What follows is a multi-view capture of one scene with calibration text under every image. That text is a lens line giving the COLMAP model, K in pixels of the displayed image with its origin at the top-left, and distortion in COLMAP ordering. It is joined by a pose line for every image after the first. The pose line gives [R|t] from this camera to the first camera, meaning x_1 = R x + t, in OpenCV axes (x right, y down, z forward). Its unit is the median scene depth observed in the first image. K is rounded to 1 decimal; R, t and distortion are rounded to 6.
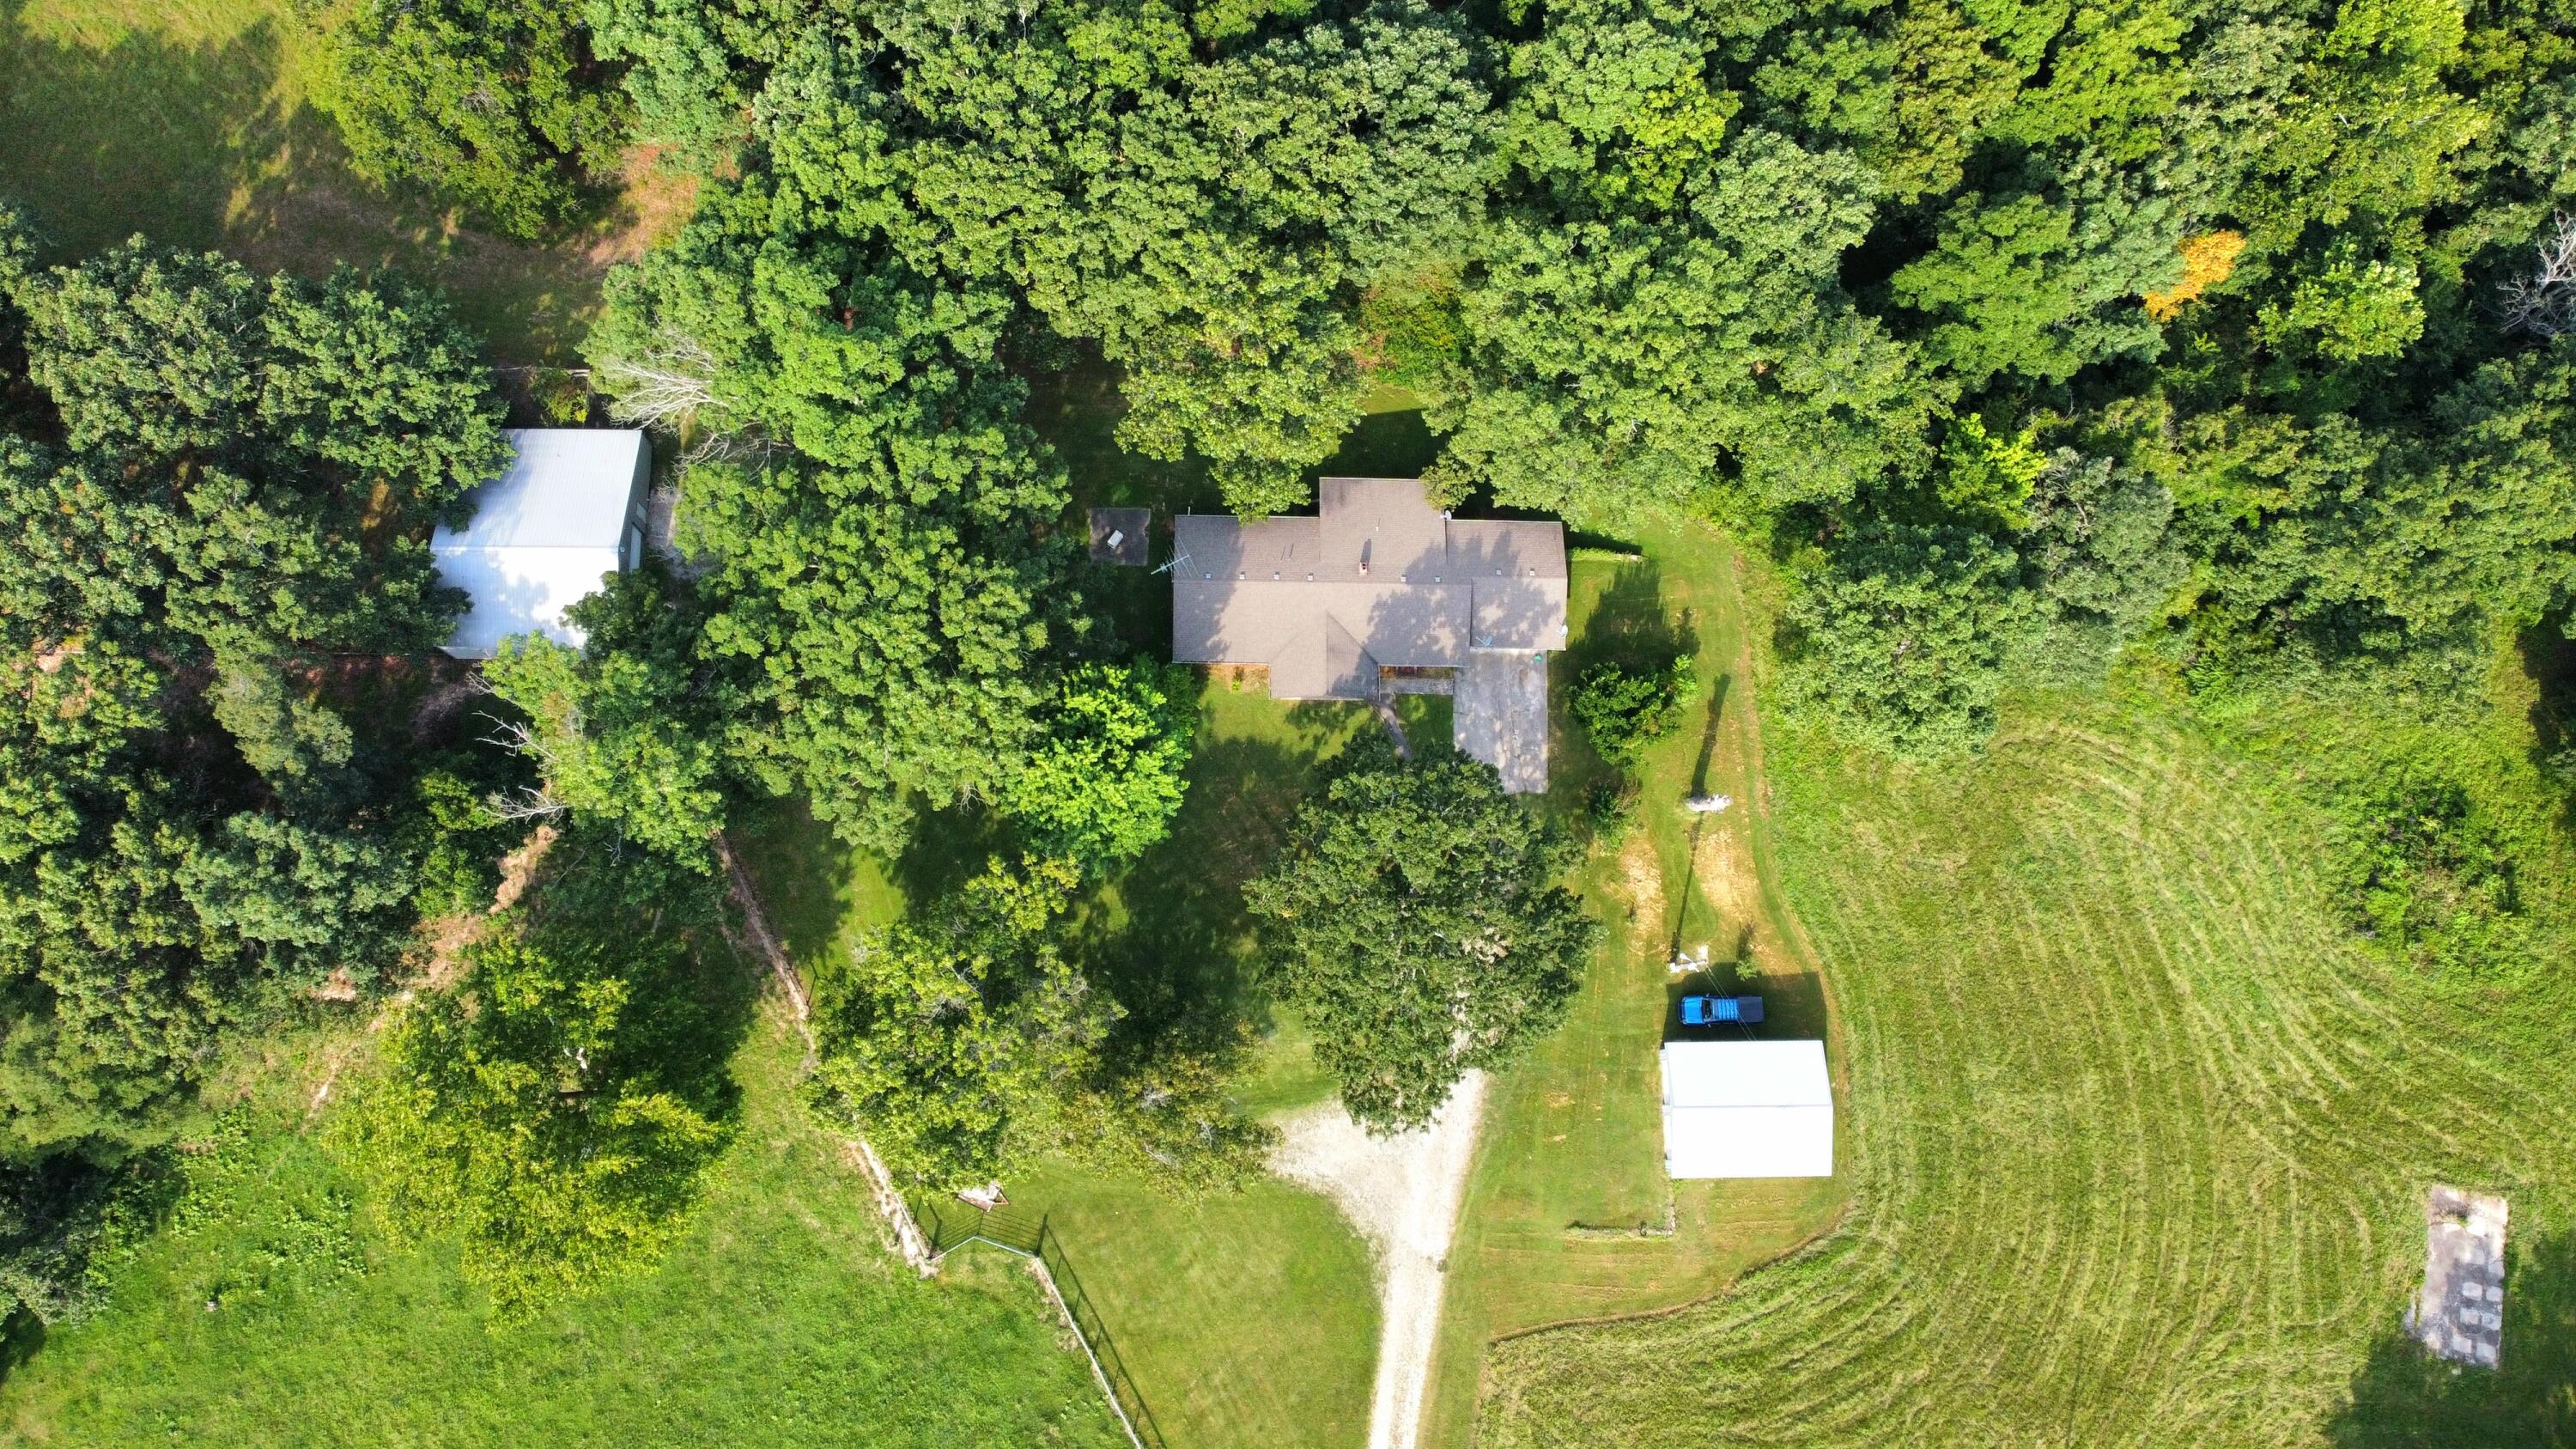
lens RADIAL K [[1841.9, 0, 1288.0], [0, 1841.9, 724.5], [0, 0, 1]] dist [0.001035, 0.008016]
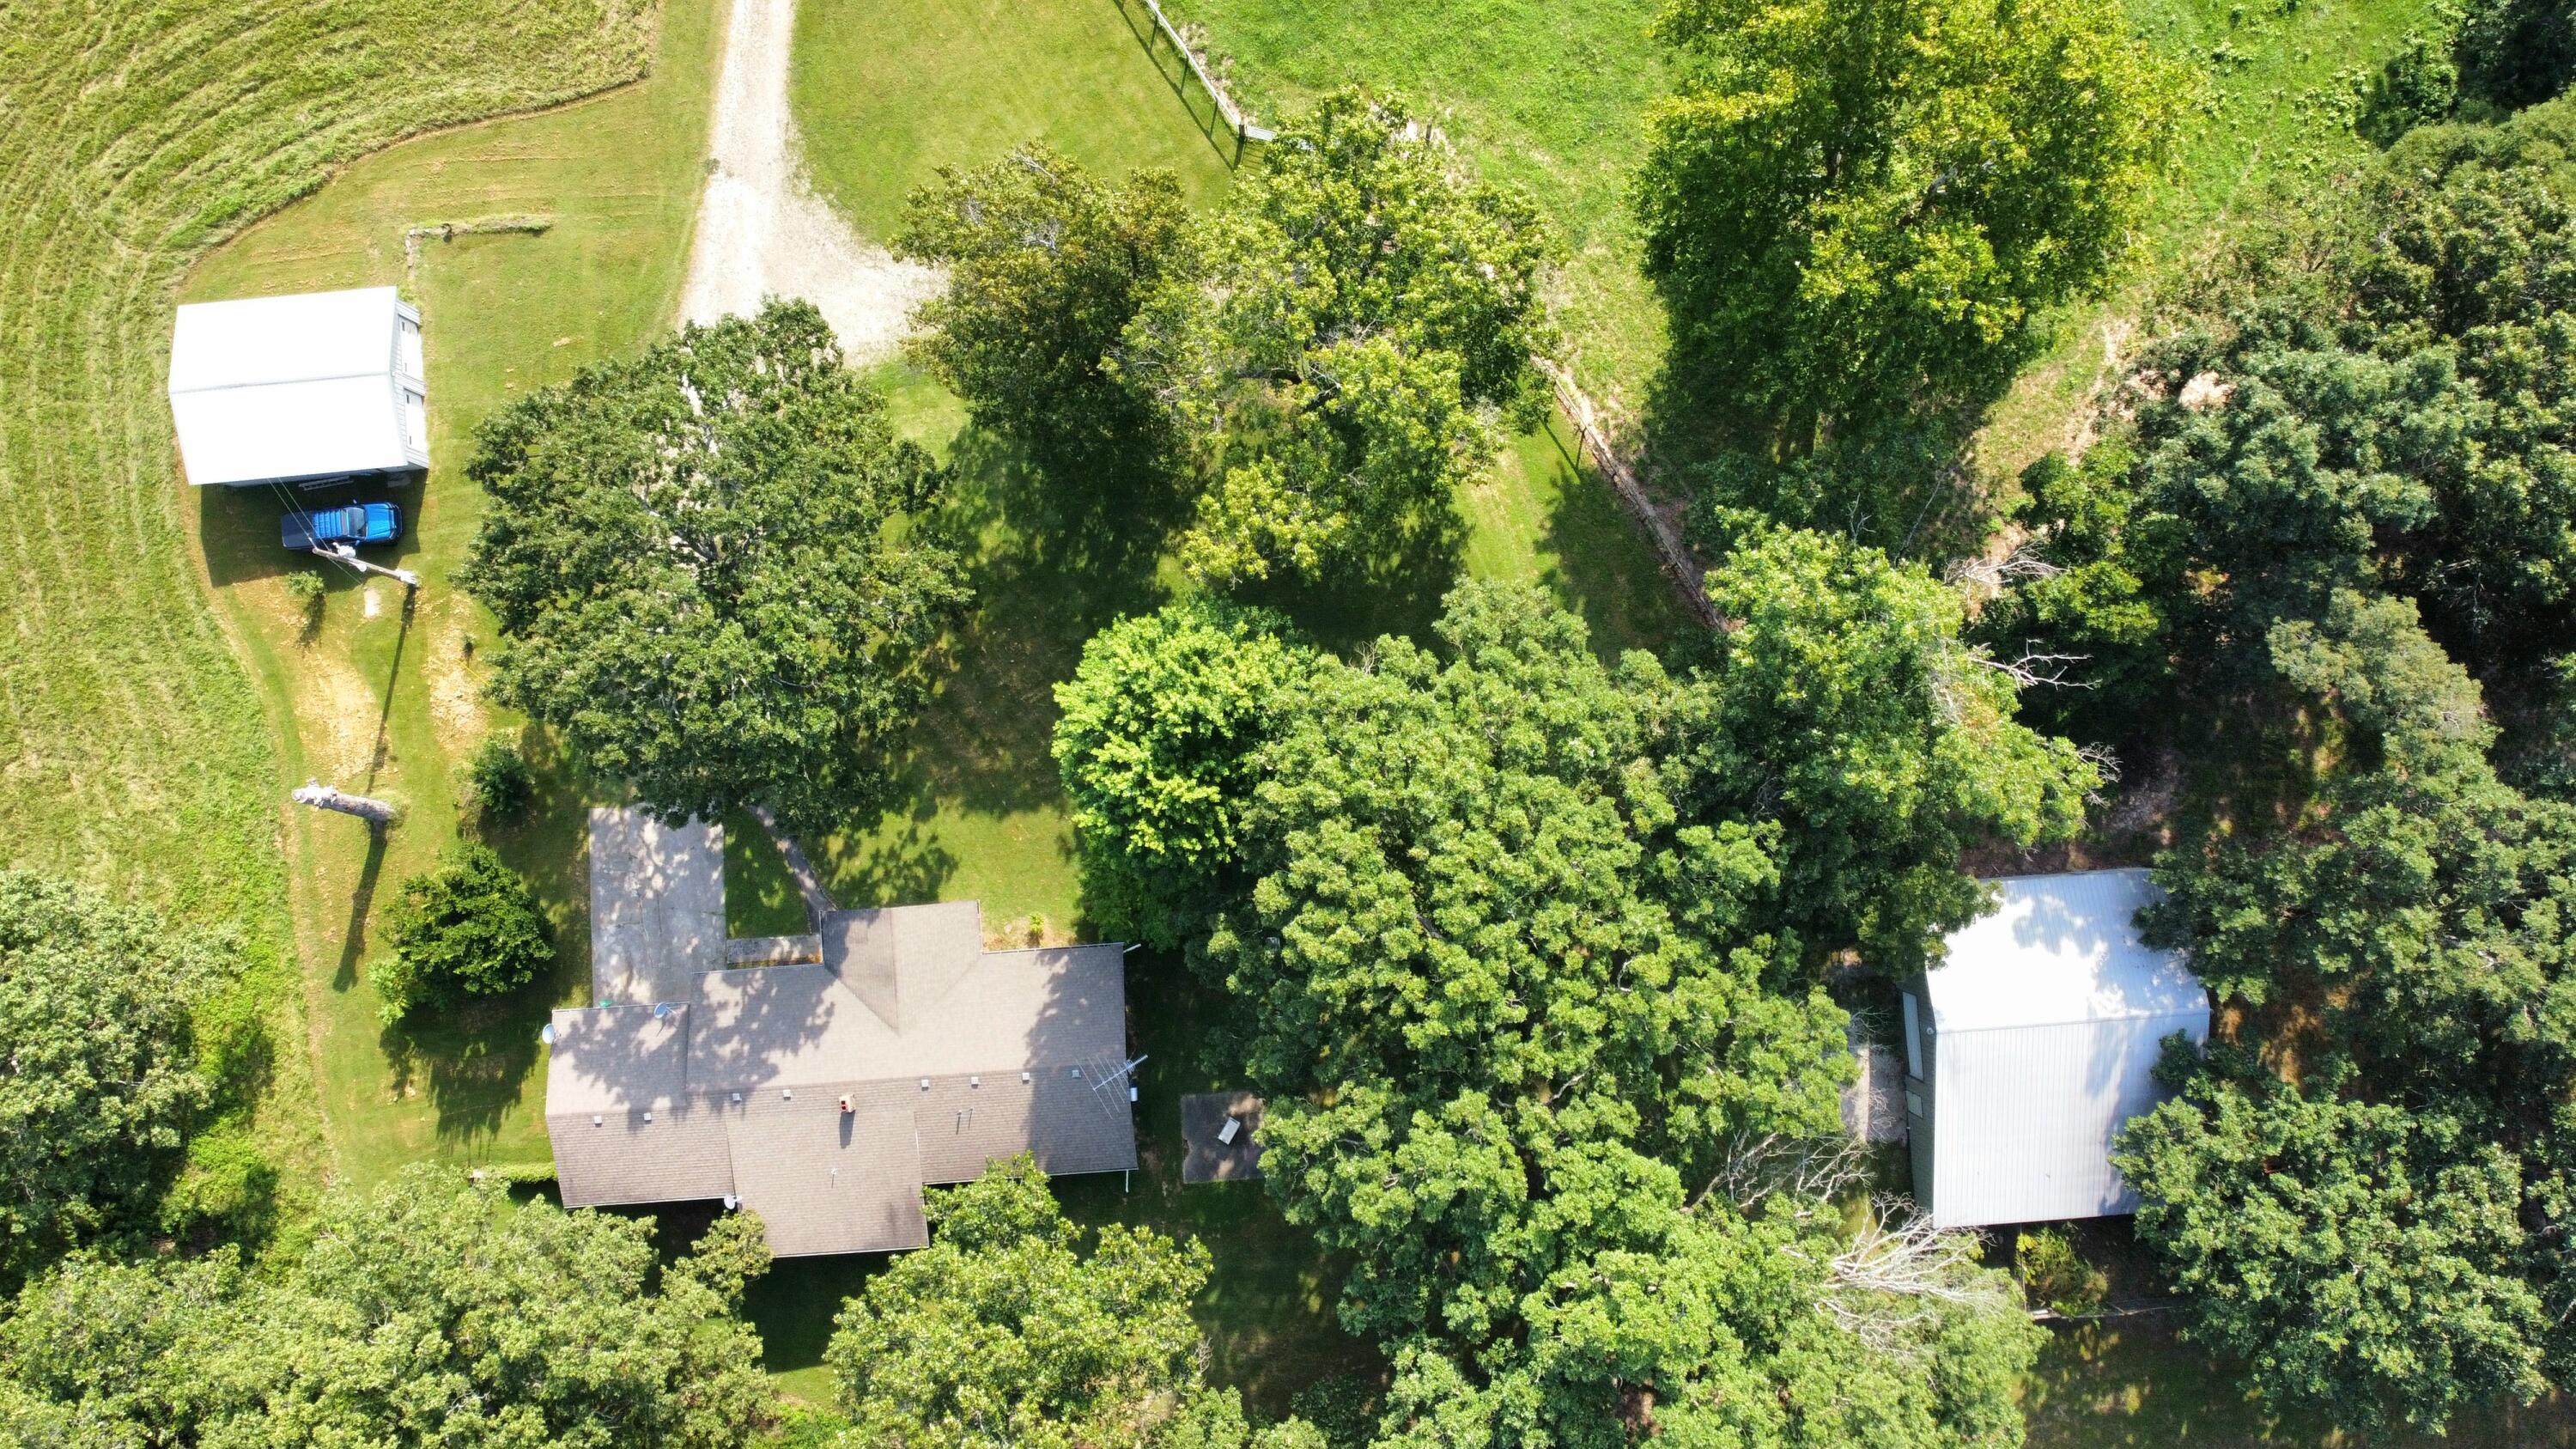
lens RADIAL K [[1863.5, 0, 1288.0], [0, 1863.5, 724.5], [0, 0, 1]] dist [0.034049, -0.044324]
pose [[-0.996887, 0.072018, -0.032087, -0.120931], [-0.077639, -0.967534, 0.240521, -0.143522], [-0.013723, 0.242264, 0.970113, 0.332486]]
